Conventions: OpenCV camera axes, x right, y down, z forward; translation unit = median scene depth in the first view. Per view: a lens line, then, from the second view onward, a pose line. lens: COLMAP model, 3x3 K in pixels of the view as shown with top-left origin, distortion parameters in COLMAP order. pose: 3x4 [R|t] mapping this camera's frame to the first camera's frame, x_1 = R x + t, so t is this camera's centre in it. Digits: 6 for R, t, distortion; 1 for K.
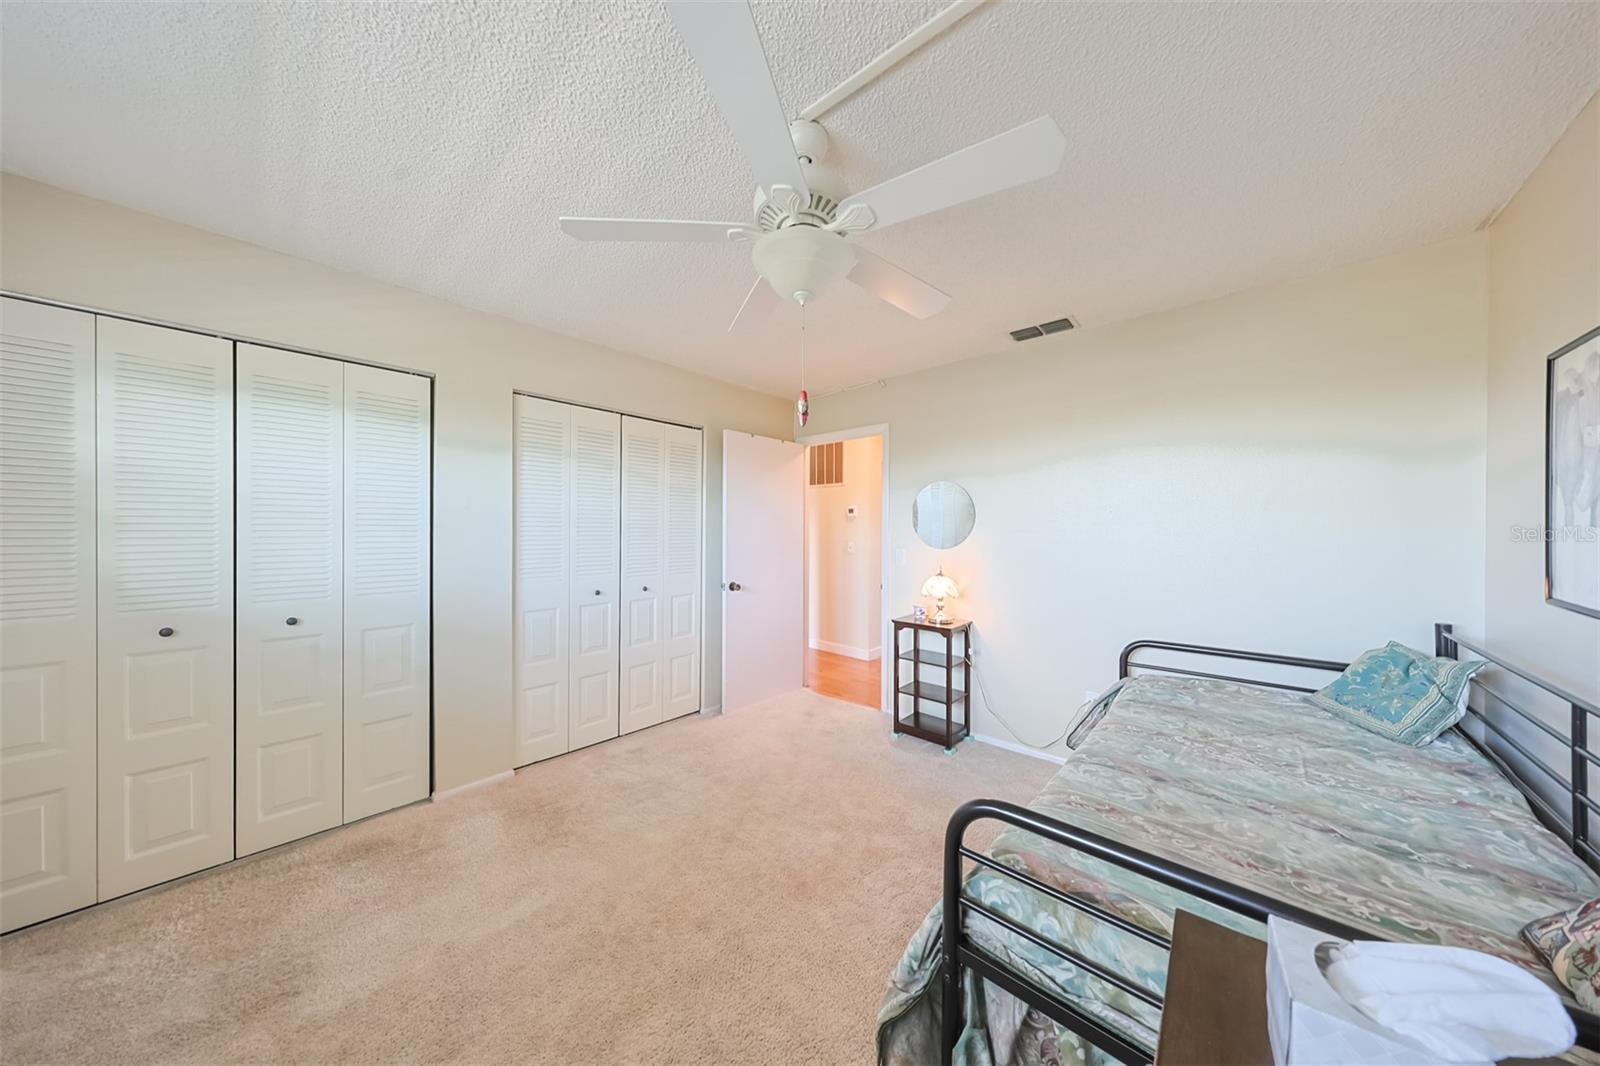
lens RADIAL K [[473.9, 0, 804.0], [0, 473.9, 532.5], [0, 0, 1]] dist [0.000028, 0.000250]
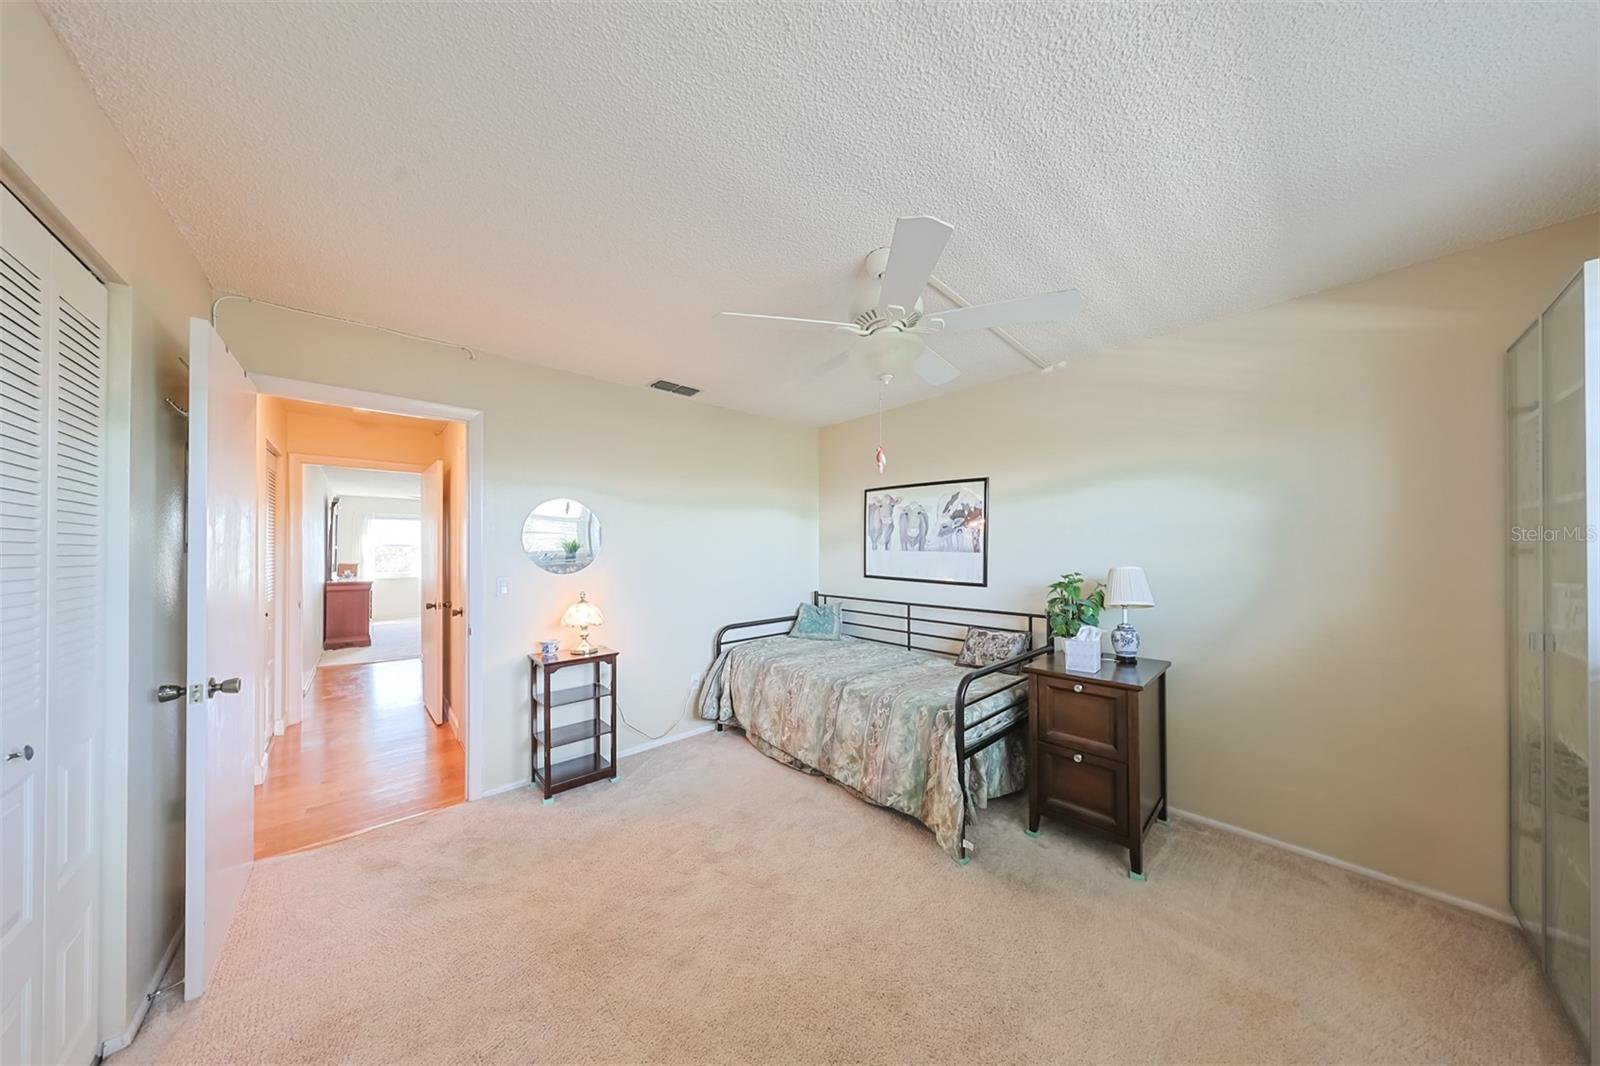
lens RADIAL K [[479.3, 0, 796.9], [0, 479.3, 548.9], [0, 0, 1]] dist [0.000217, -0.000006]
pose [[0.110002, 0.000289, 0.993931, -0.805657], [0.008896, 0.999960, -0.001275, -0.011058], [-0.993892, 0.008983, 0.109995, 0.649010]]
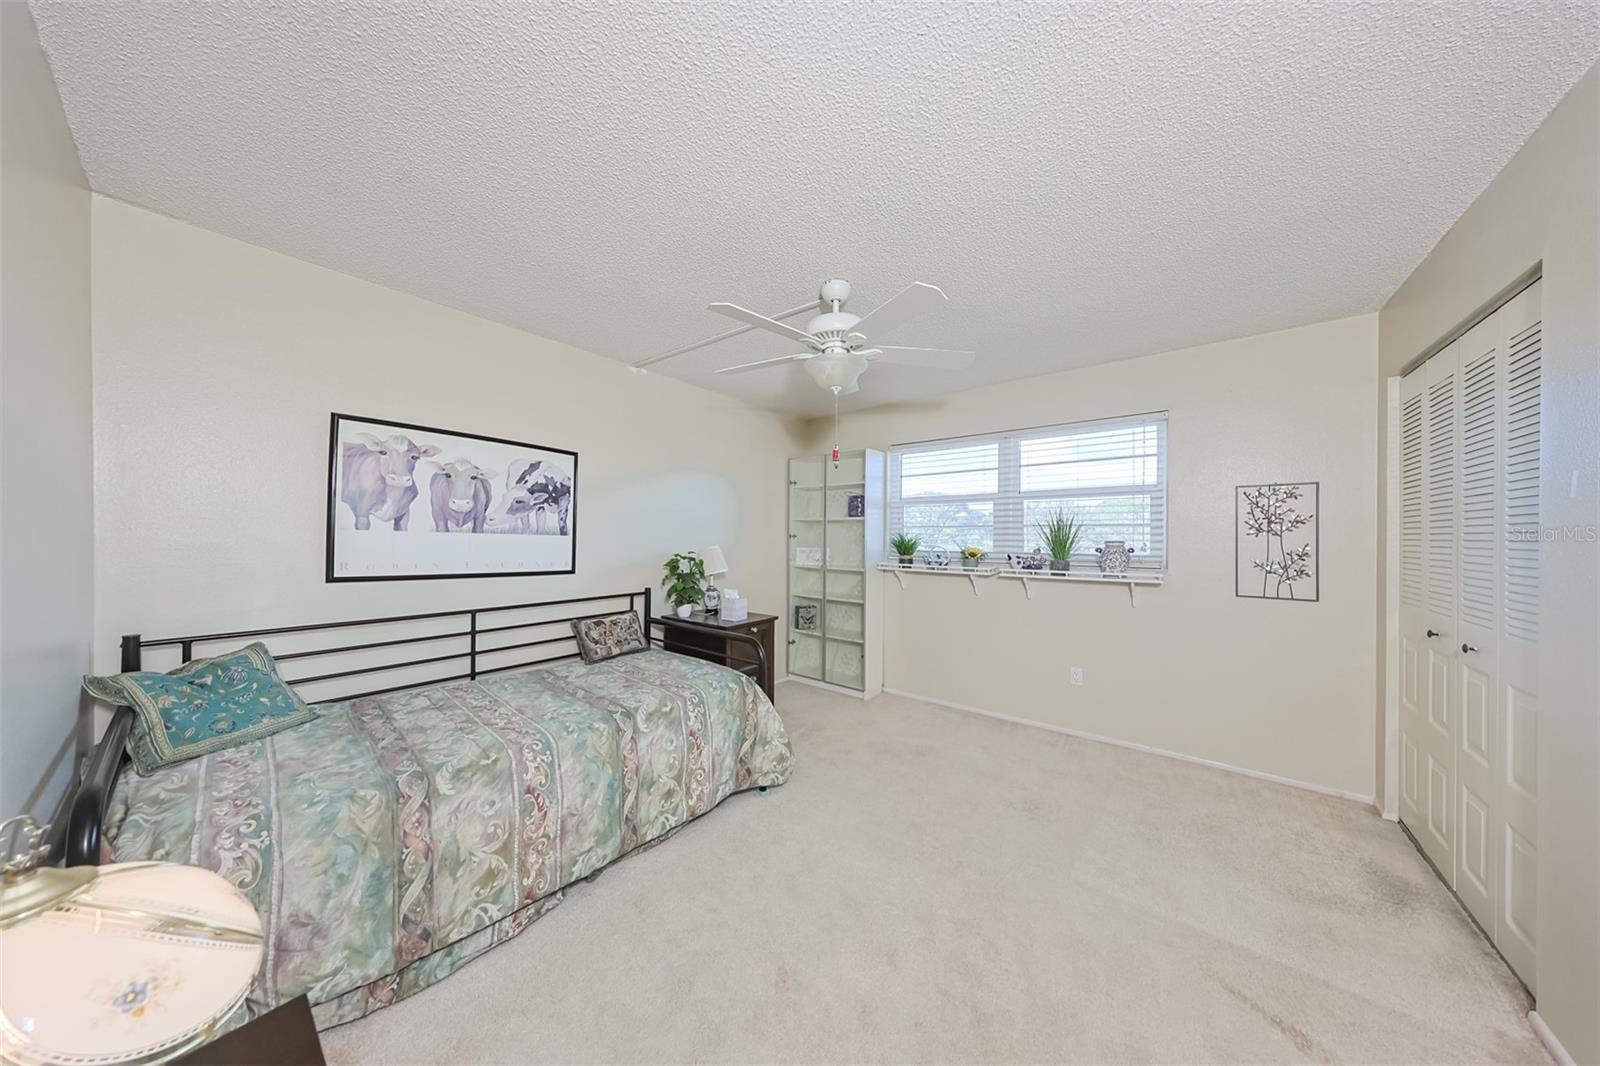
lens RADIAL K [[470.1, 0, 800.9], [0, 470.1, 536.4], [0, 0, 1]] dist [0.000653, -0.000031]
pose [[-0.998506, -0.008503, -0.053970, 0.112615], [-0.008766, 0.999951, 0.004648, -0.006031], [0.053928, 0.005114, -0.998532, 1.515475]]
